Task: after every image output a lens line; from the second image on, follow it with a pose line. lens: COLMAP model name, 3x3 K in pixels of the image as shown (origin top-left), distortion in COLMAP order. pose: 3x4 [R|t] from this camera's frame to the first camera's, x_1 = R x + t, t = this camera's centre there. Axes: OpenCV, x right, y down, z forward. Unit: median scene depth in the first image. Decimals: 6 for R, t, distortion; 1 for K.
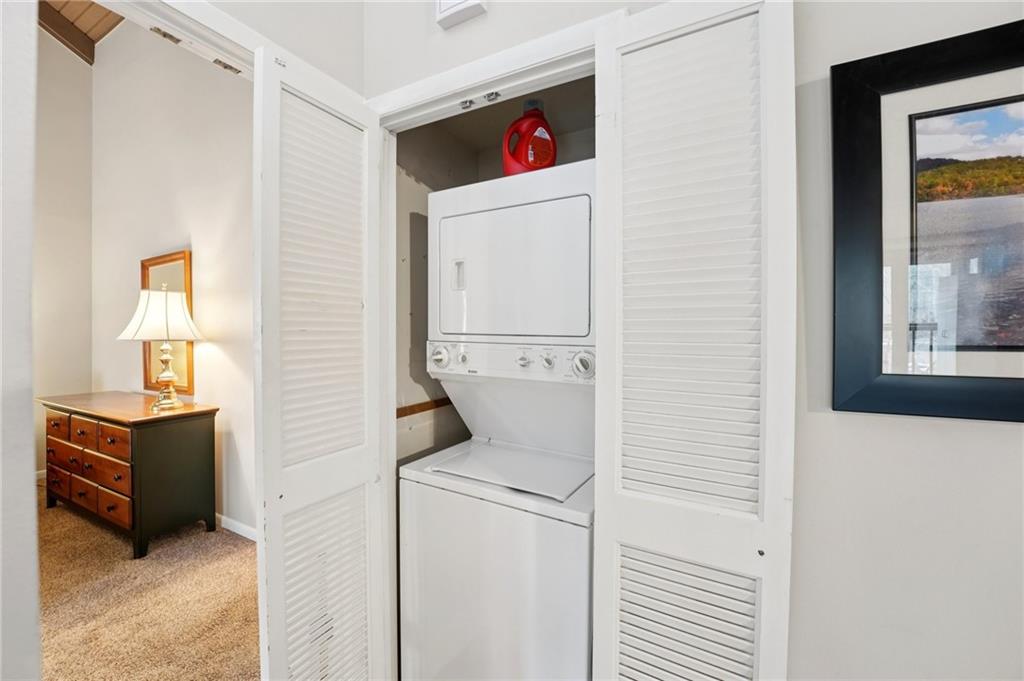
lens RADIAL K [[411.2, 0, 514.5], [0, 411.2, 338.3], [0, 0, 1]] dist [-0.025952, 0.000188]
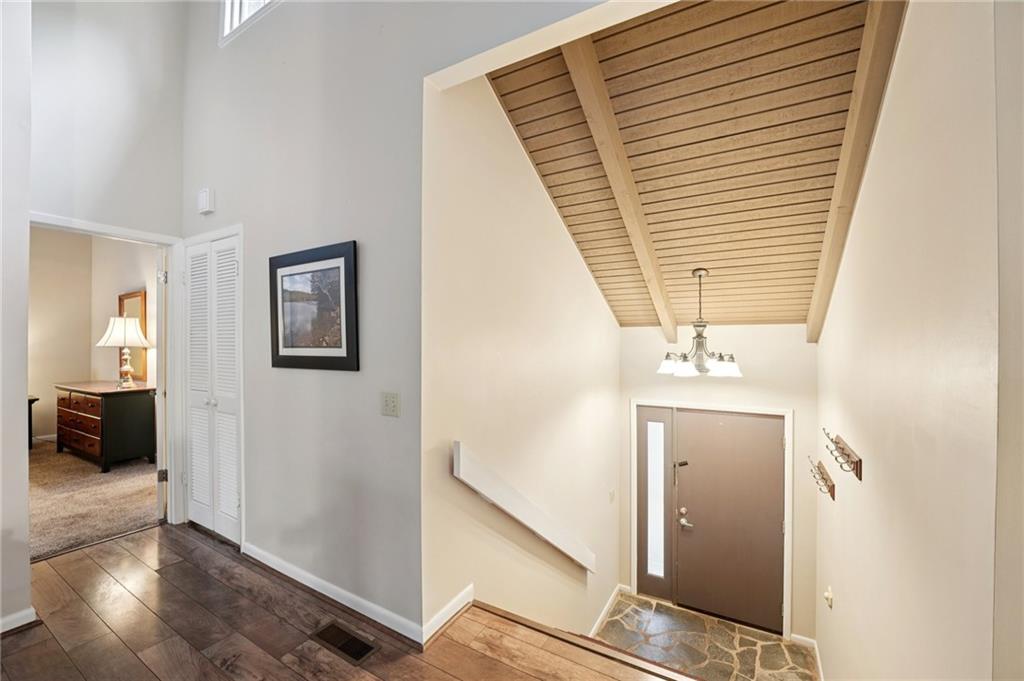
lens RADIAL K [[413.2, 0, 508.2], [0, 413.2, 337.1], [0, 0, 1]] dist [-0.025584, -0.000041]
pose [[0.999003, -0.005597, -0.044291, 0.800657], [0.004740, 0.999800, -0.019410, 0.004663], [0.044391, 0.019181, 0.998830, -0.605560]]
